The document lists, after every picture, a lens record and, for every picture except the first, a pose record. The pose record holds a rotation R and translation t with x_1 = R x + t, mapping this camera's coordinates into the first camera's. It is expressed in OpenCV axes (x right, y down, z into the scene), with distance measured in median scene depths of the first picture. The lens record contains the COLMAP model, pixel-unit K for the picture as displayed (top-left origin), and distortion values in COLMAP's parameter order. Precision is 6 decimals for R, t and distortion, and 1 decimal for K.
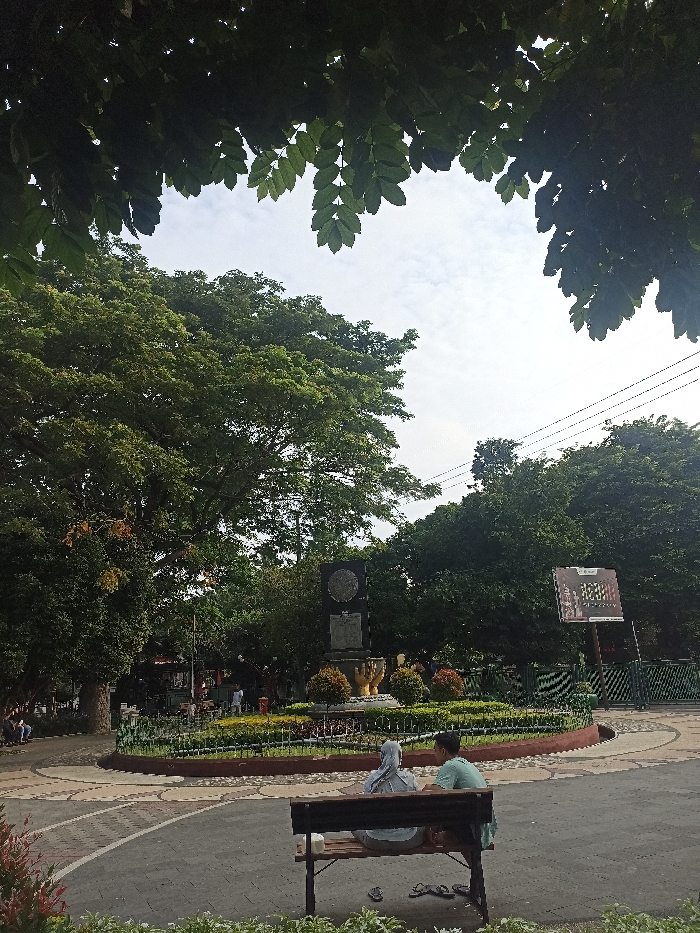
lens RADIAL K [[679.1, 0, 352.6], [0, 679.1, 470.5], [0, 0, 1]] dist [0.074154, -0.077522]
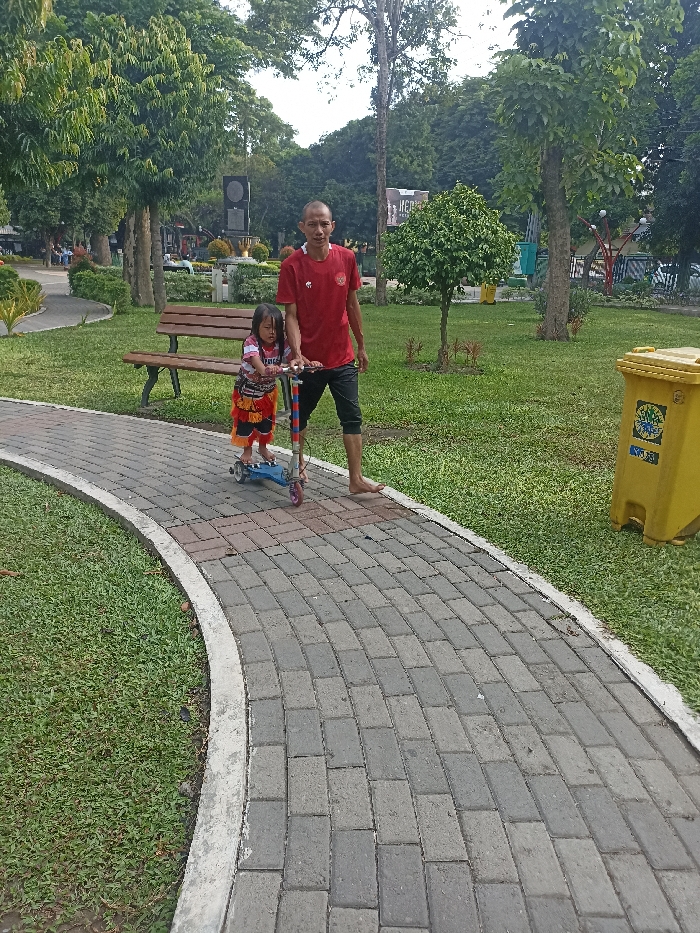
lens RADIAL K [[679.1, 0, 352.6], [0, 679.1, 470.5], [0, 0, 1]] dist [0.074154, -0.077522]
pose [[0.995503, 0.093709, 0.013838, 0.337956], [-0.085043, 0.819819, 0.566272, -0.272248], [0.041720, -0.564903, 0.824102, -0.848970]]
